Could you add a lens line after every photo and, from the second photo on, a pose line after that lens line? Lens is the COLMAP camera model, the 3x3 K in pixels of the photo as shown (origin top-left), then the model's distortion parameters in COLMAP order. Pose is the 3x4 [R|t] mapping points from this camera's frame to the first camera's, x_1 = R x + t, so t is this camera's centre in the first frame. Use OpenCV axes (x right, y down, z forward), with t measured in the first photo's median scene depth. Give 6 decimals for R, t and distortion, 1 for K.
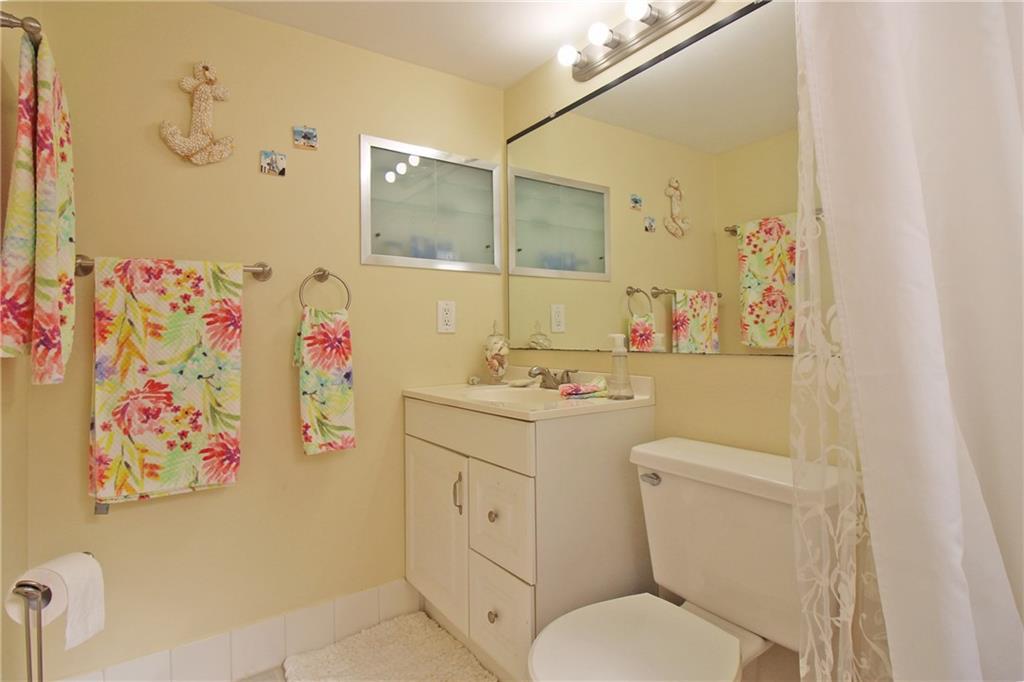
lens RADIAL K [[529.5, 0, 520.1], [0, 529.5, 333.3], [0, 0, 1]] dist [0.000102, -0.000676]
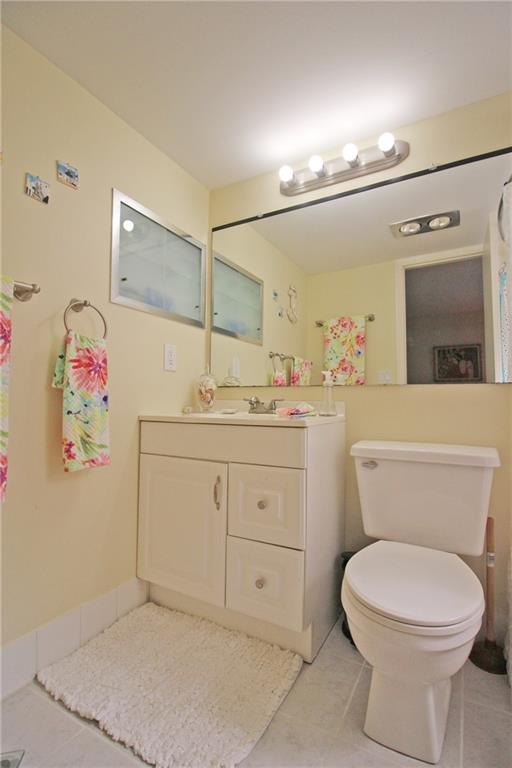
lens RADIAL K [[356.2, 0, 268.1], [0, 356.2, 398.9], [0, 0, 1]] dist [-0.004581, -0.008759]
pose [[0.890614, 0.022105, 0.454223, -0.347089], [-0.016801, 0.999735, -0.015710, 0.082999], [-0.454450, 0.006360, 0.890750, 0.179178]]
